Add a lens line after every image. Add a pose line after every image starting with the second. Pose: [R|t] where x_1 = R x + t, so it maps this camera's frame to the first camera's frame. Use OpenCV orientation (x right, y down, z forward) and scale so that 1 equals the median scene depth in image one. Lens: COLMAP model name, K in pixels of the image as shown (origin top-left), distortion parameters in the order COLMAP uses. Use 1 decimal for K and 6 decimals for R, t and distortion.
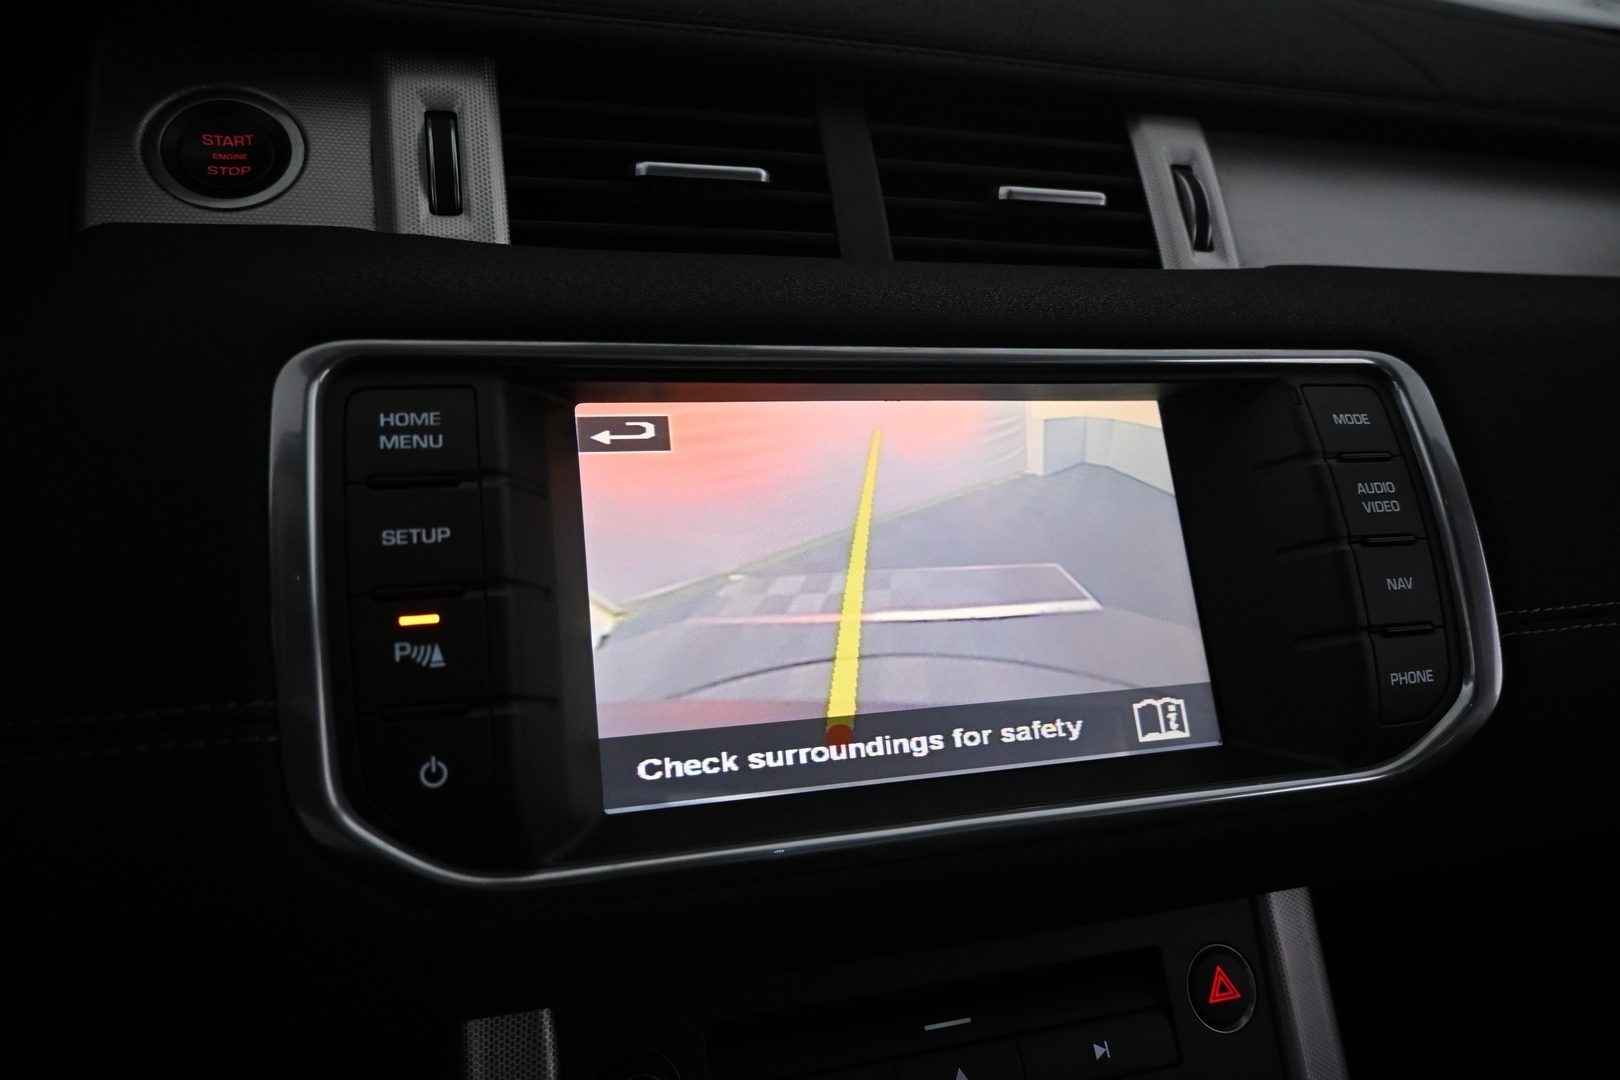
lens RADIAL K [[1091.0, 0, 816.6], [0, 1091.0, 554.9], [0, 0, 1]] dist [0.005039, 0.003017]
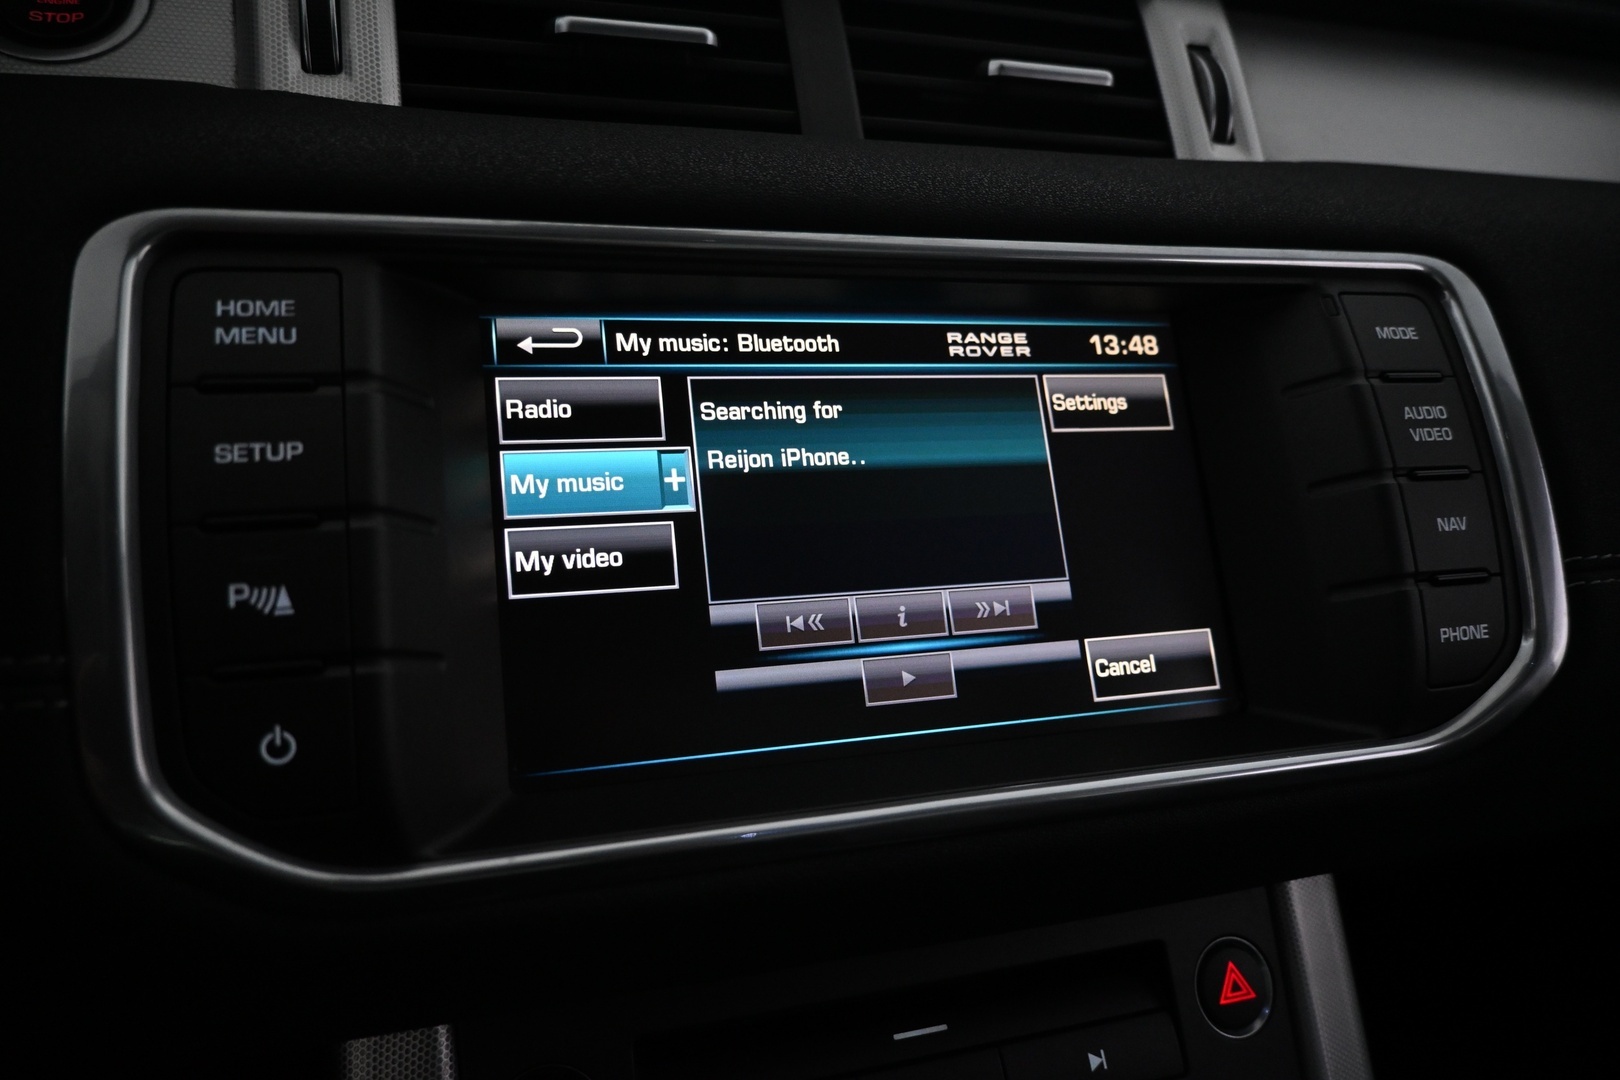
lens RADIAL K [[1088.9, 0, 813.6], [0, 1088.9, 561.1], [0, 0, 1]] dist [0.001733, 0.001114]
pose [[0.999937, 0.002894, 0.010857, 0.025032], [-0.003327, 0.999190, 0.040091, 0.023260], [-0.010733, -0.040125, 0.999137, 0.154359]]
